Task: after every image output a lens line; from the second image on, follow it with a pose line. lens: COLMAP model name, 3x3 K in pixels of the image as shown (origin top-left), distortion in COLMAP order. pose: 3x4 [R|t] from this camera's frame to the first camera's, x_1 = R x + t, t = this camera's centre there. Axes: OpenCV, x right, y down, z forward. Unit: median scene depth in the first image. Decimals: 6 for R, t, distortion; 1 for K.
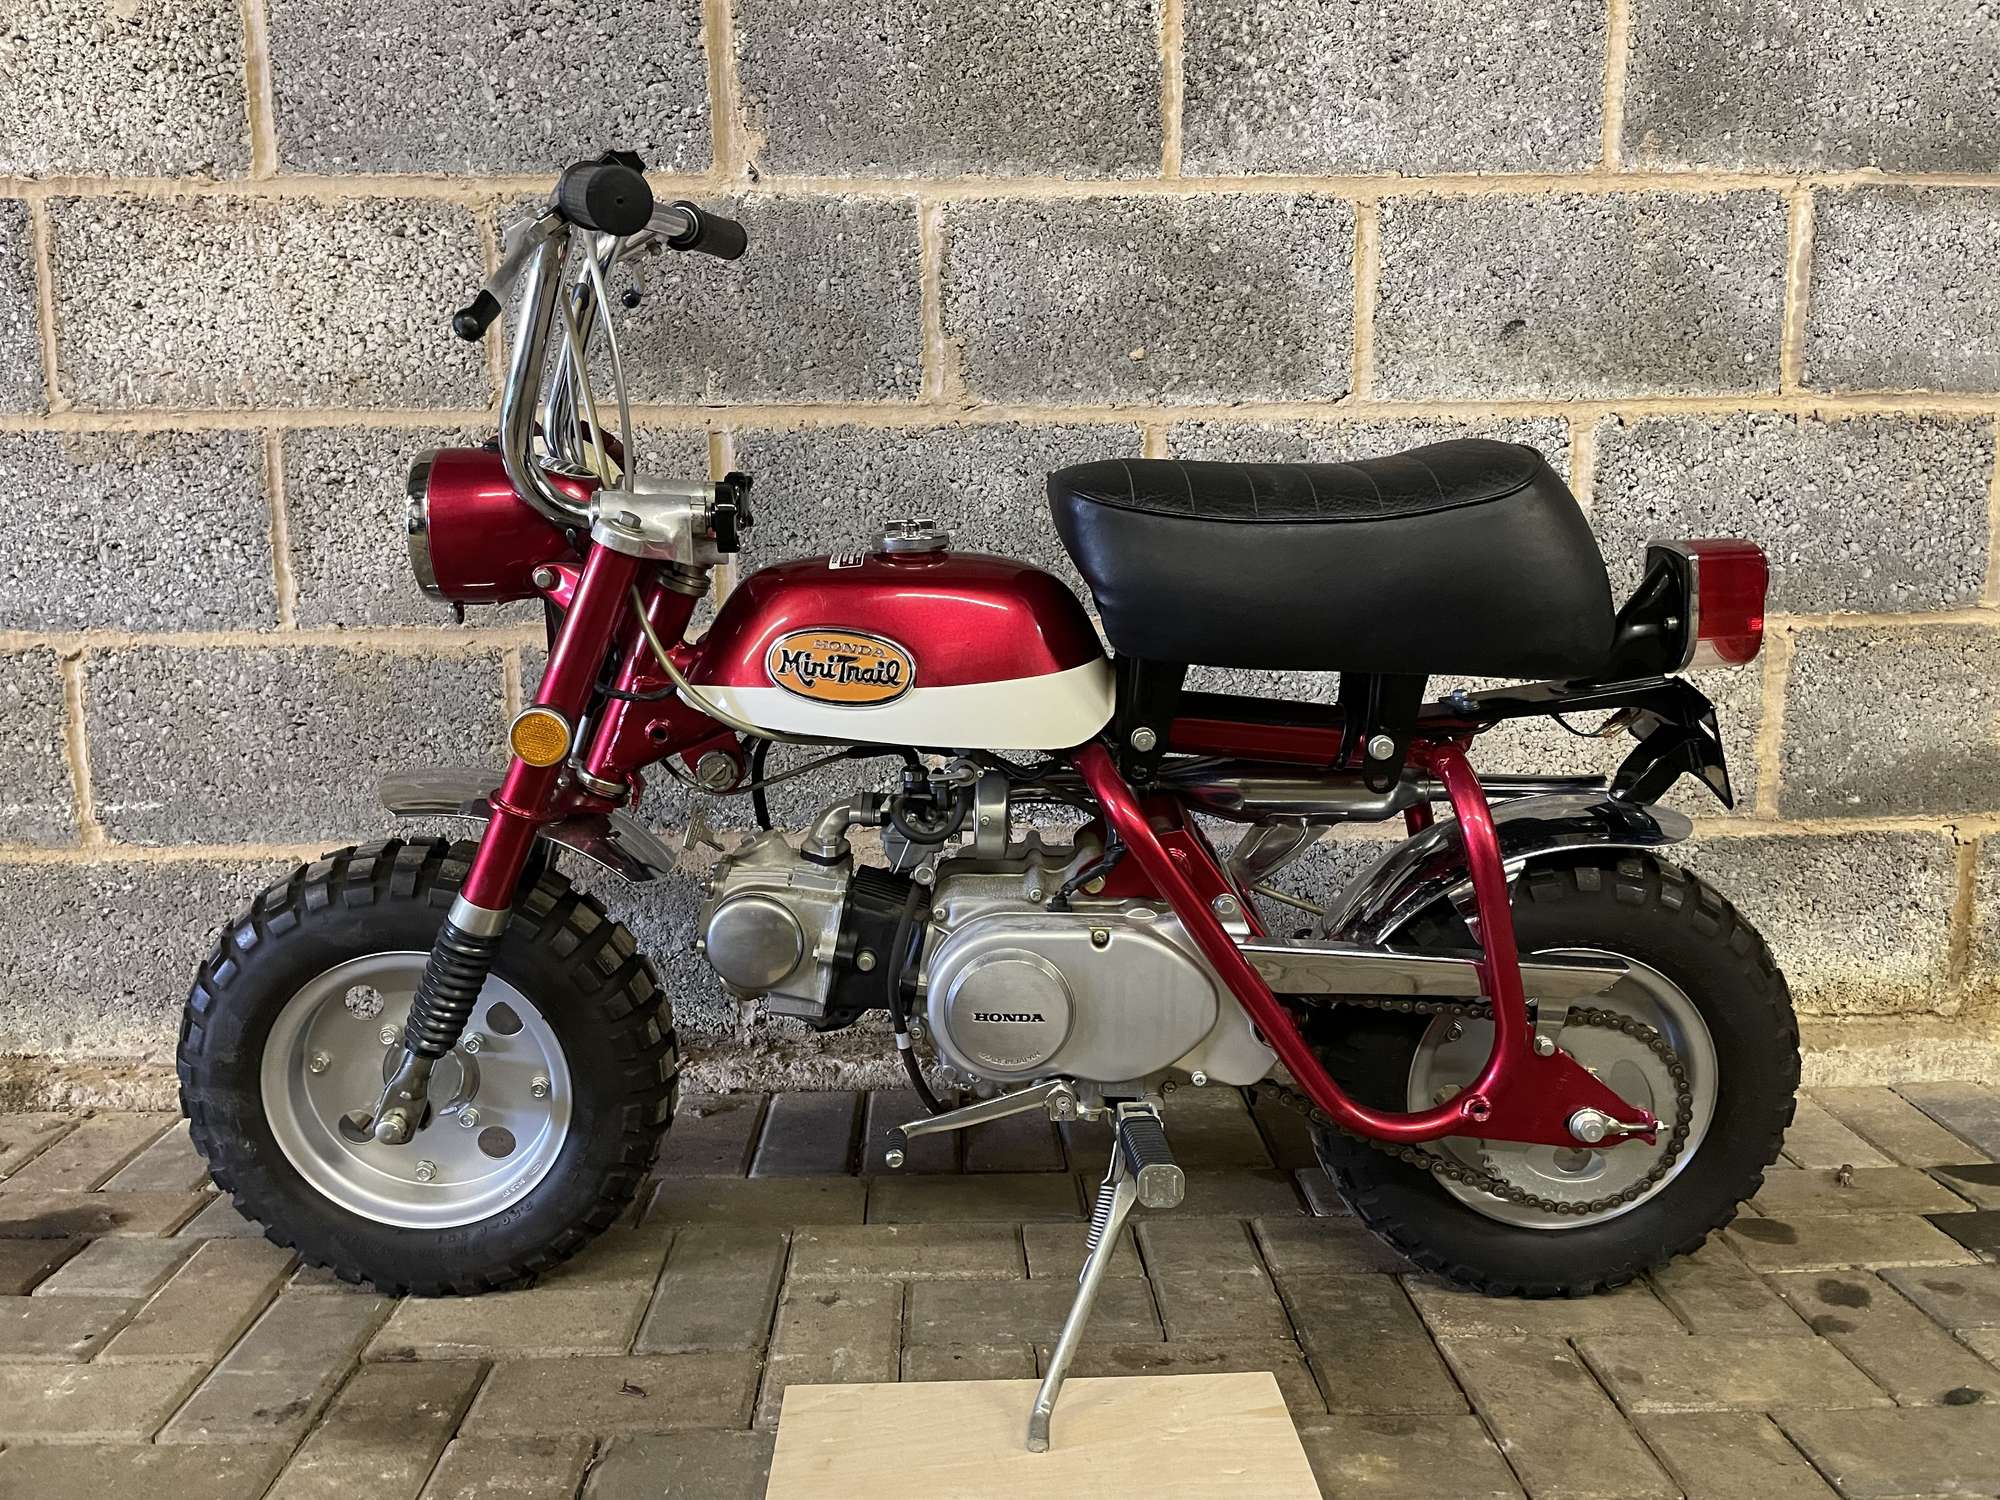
lens RADIAL K [[1551.1, 0, 988.7], [0, 1551.1, 716.3], [0, 0, 1]] dist [0.078347, -0.124805]
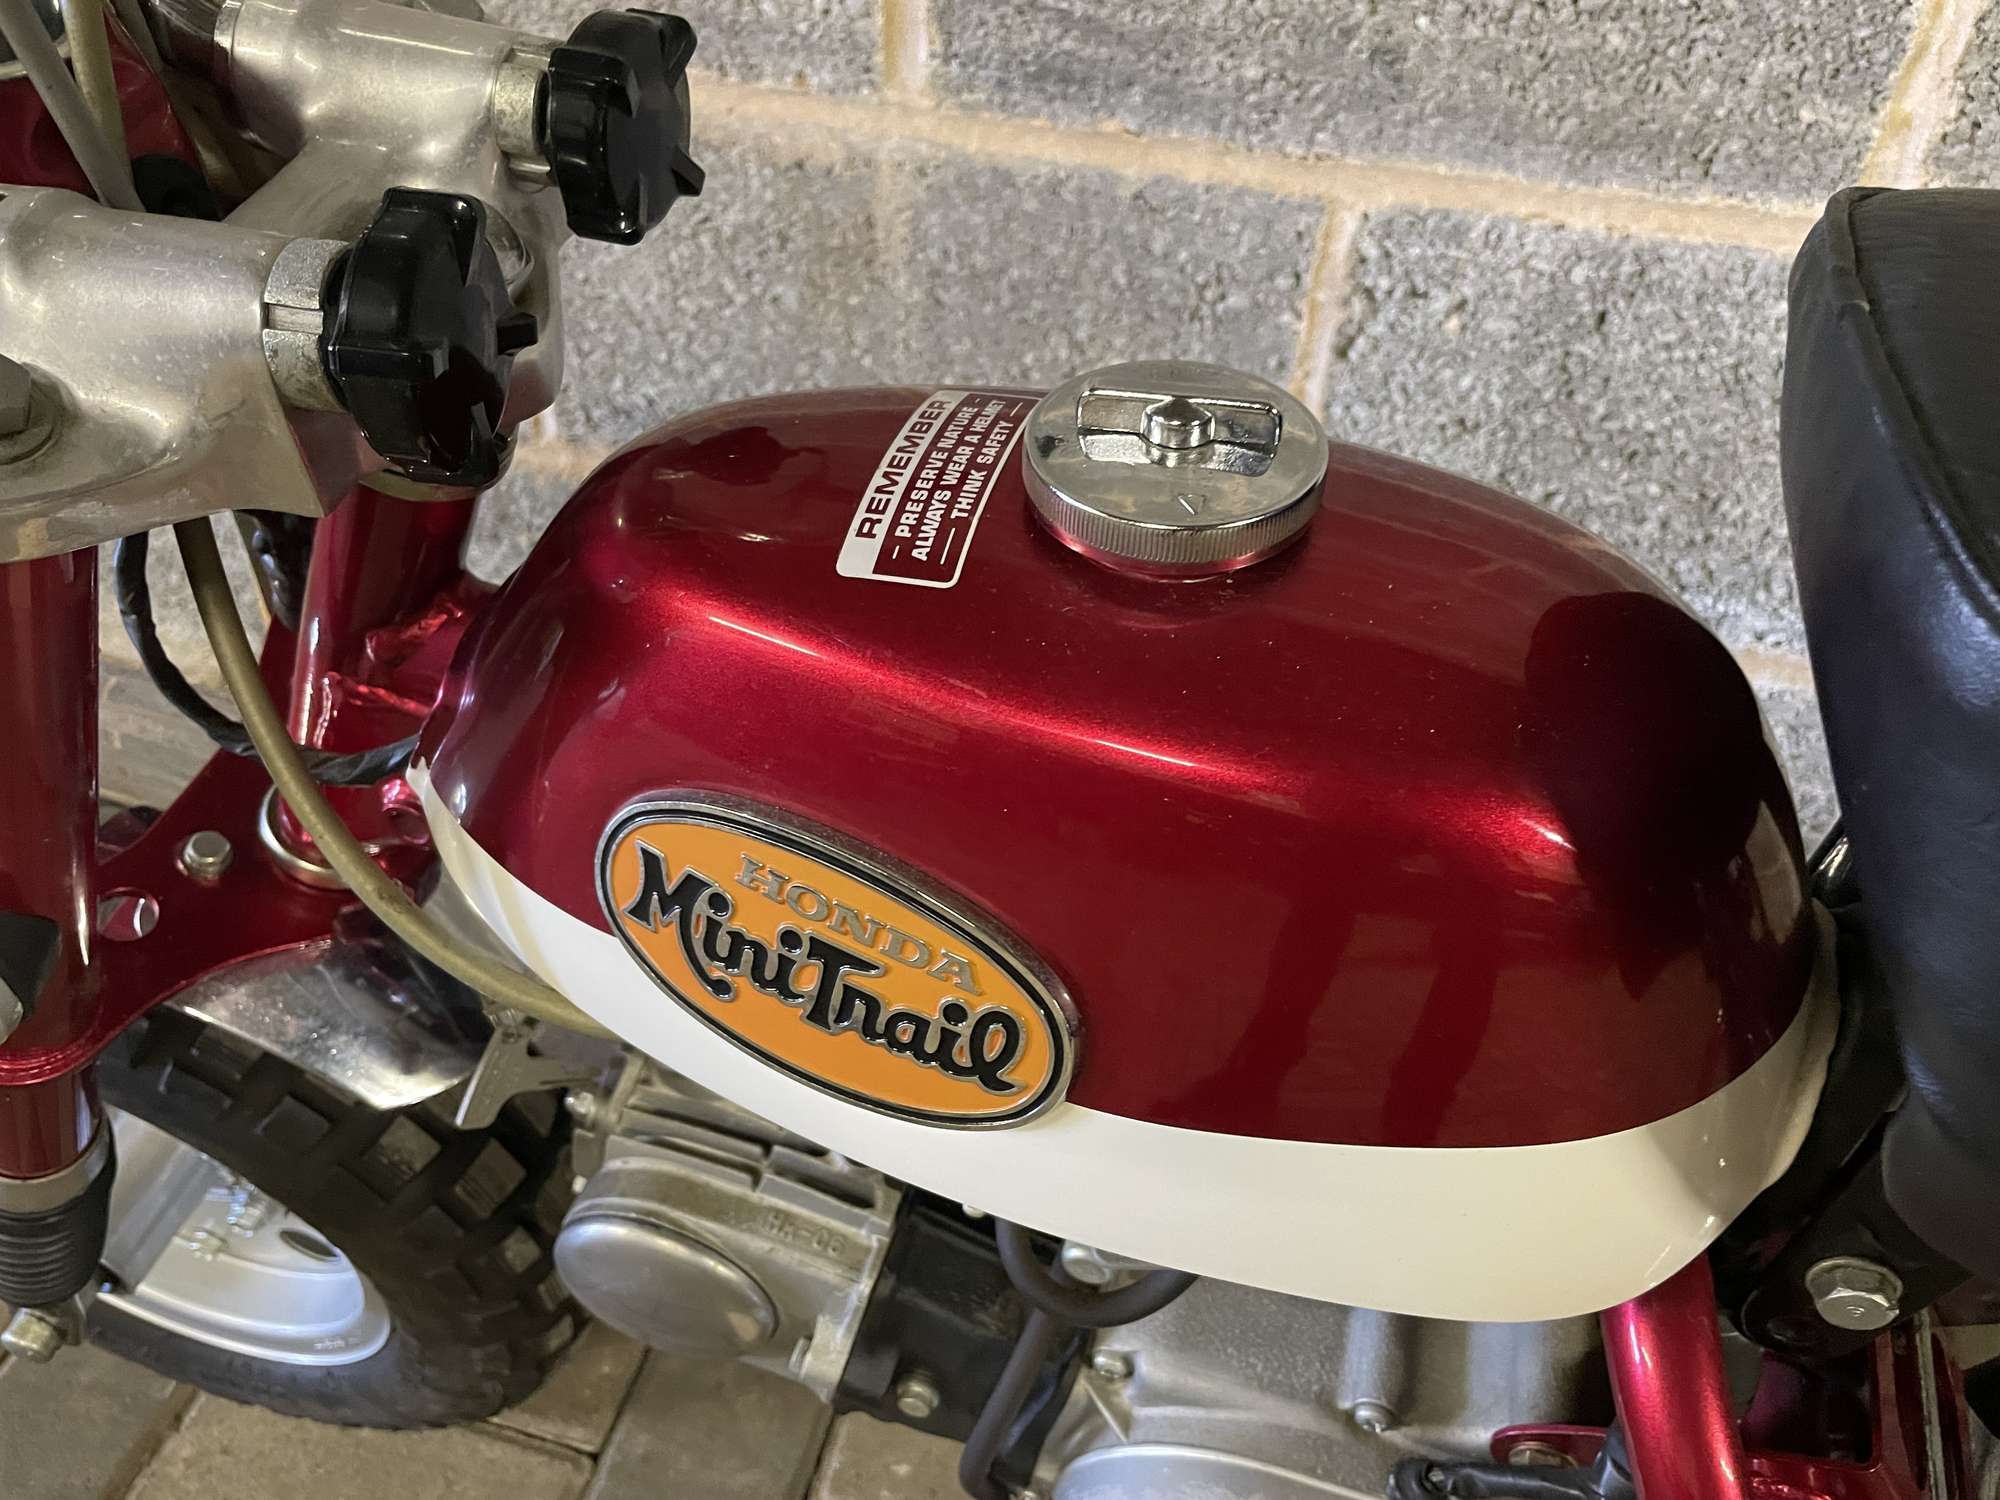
lens RADIAL K [[1551.1, 0, 1000.6], [0, 1551.1, 755.5], [0, 0, 1]] dist [0.078347, -0.124805]
pose [[0.961116, 0.213856, -0.174704, -0.015712], [-0.094873, 0.849864, 0.518392, -0.142114], [0.259336, -0.481660, 0.837107, 0.527791]]
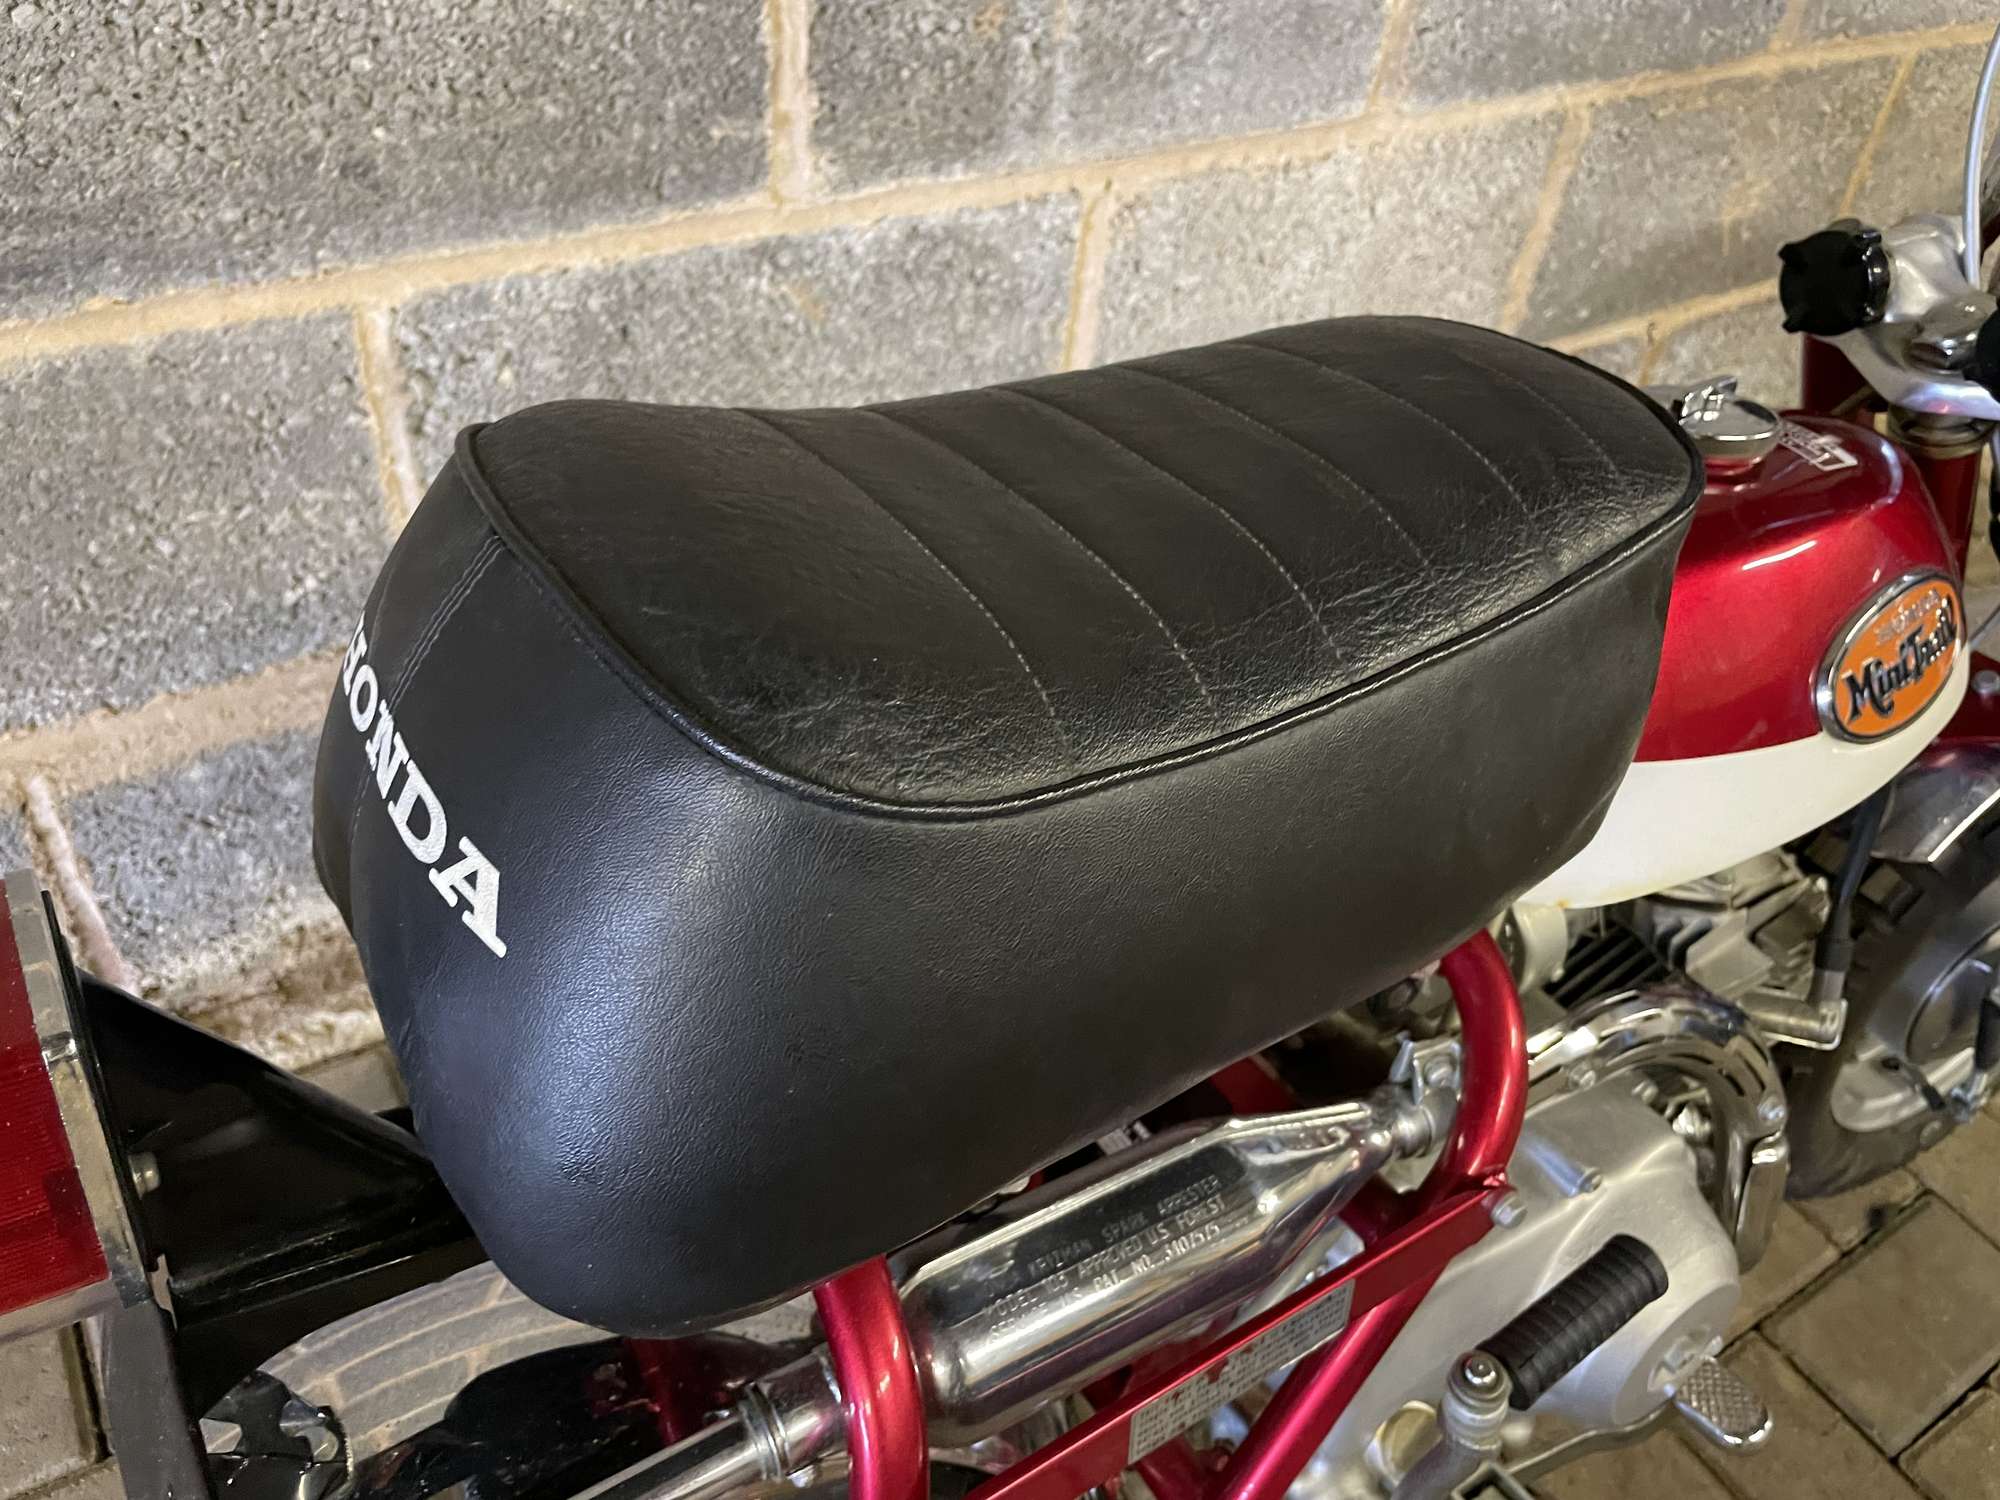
lens RADIAL K [[1551.1, 0, 1014.0], [0, 1551.1, 743.2], [0, 0, 1]] dist [0.078347, -0.124805]
pose [[0.850081, -0.272061, 0.450939, -0.119519], [-0.032865, 0.827163, 0.561000, -0.215576], [-0.525626, -0.491715, 0.694214, 0.518307]]
